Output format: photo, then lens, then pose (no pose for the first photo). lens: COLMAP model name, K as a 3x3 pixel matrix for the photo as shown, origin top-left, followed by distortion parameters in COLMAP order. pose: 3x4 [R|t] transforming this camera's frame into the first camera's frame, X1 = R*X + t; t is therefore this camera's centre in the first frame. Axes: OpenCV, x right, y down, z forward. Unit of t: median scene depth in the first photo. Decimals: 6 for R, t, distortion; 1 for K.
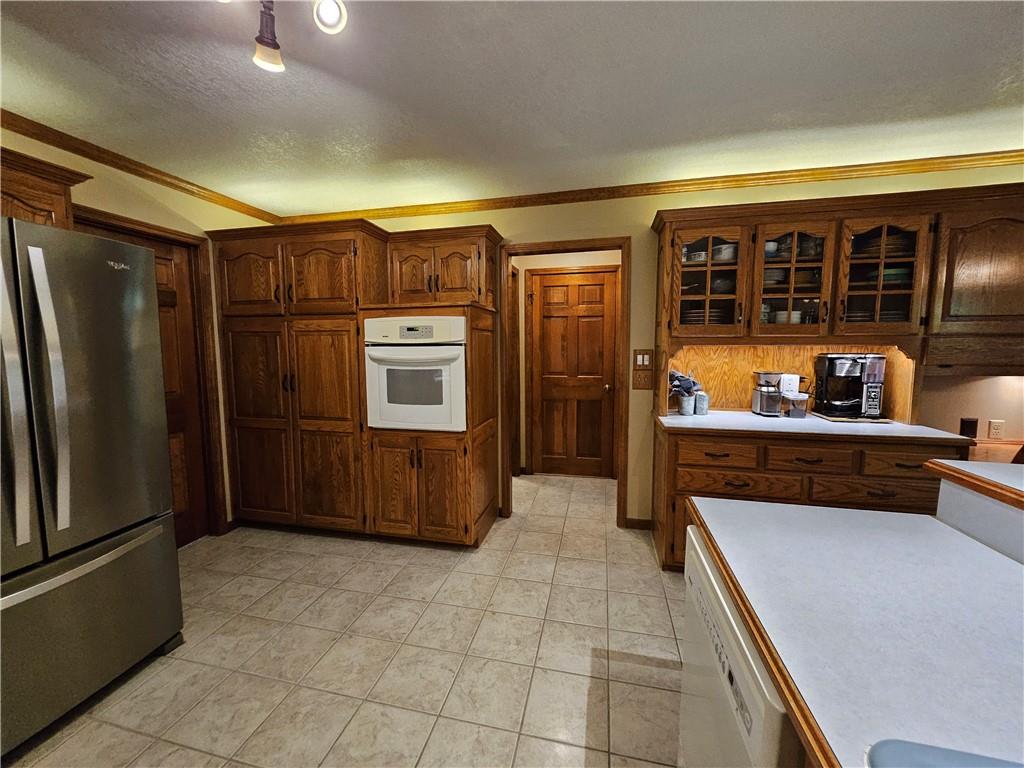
lens RADIAL K [[403.7, 0, 507.7], [0, 403.7, 382.0], [0, 0, 1]] dist [-0.001240, -0.001304]
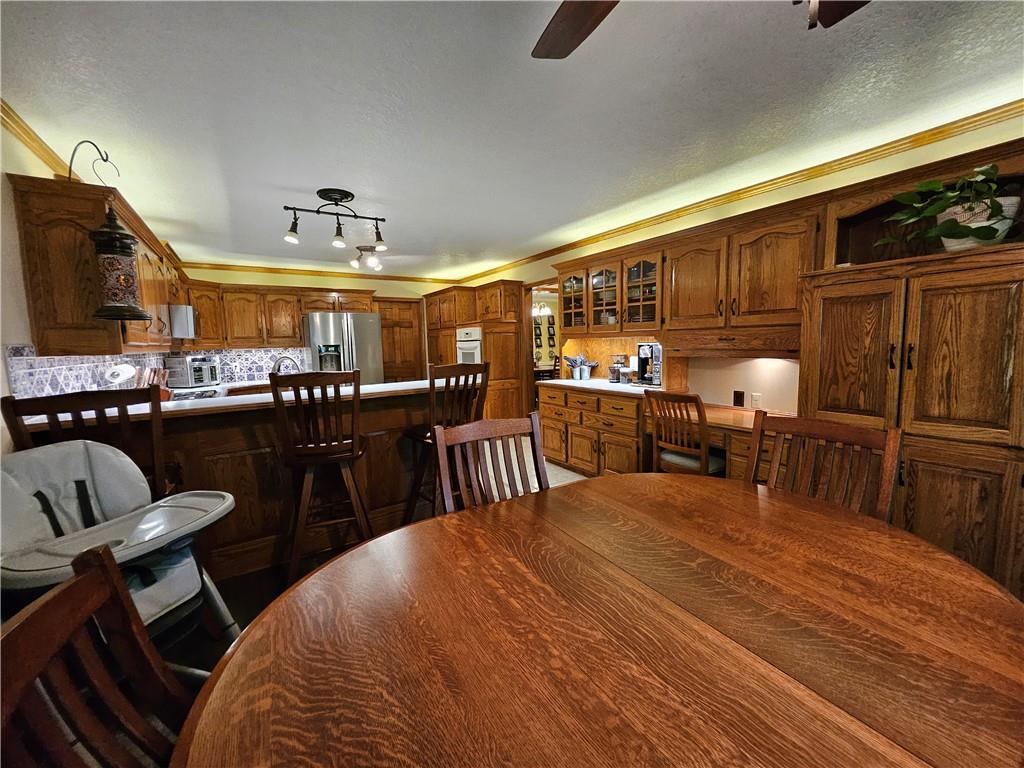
lens RADIAL K [[403.7, 0, 509.5], [0, 403.7, 381.5], [0, 0, 1]] dist [-0.001240, -0.001304]
pose [[0.723998, 0.054295, -0.687662, 1.406327], [-0.045492, 0.998485, 0.030940, 0.048144], [0.688301, 0.008883, 0.725371, -0.420552]]
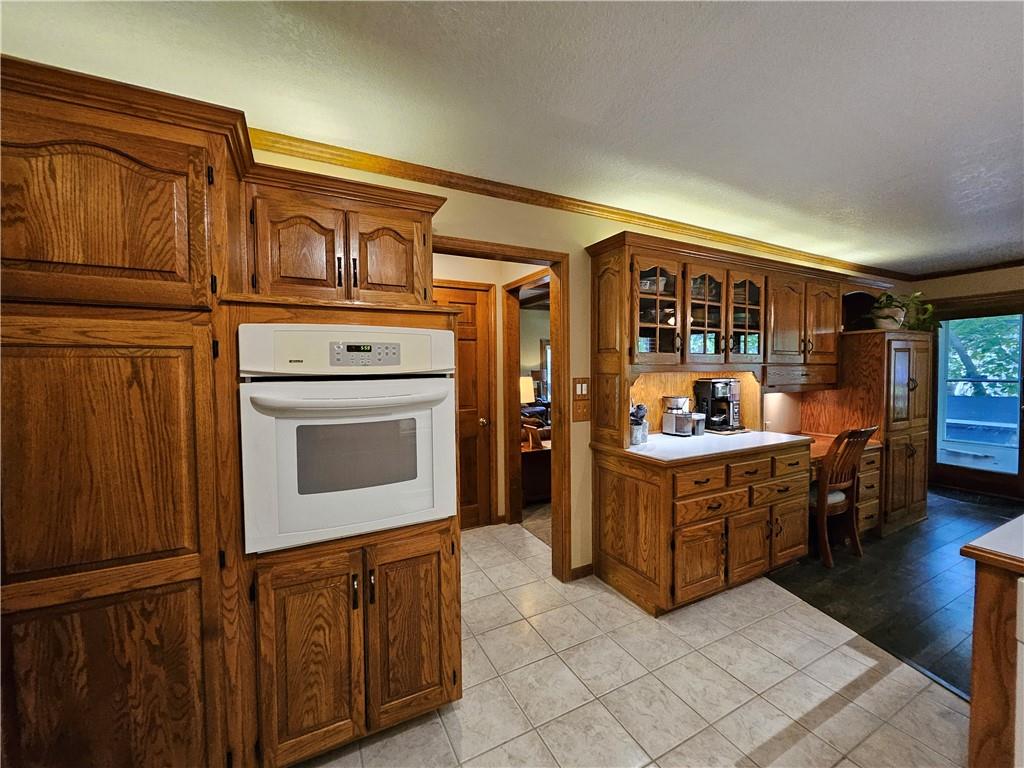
lens RADIAL K [[403.7, 0, 508.9], [0, 403.7, 383.1], [0, 0, 1]] dist [-0.001240, -0.001304]
pose [[0.762484, -0.026282, 0.646473, -0.417314], [0.065486, 0.997178, -0.036698, -0.049813], [-0.643685, 0.070317, 0.762053, 0.445389]]
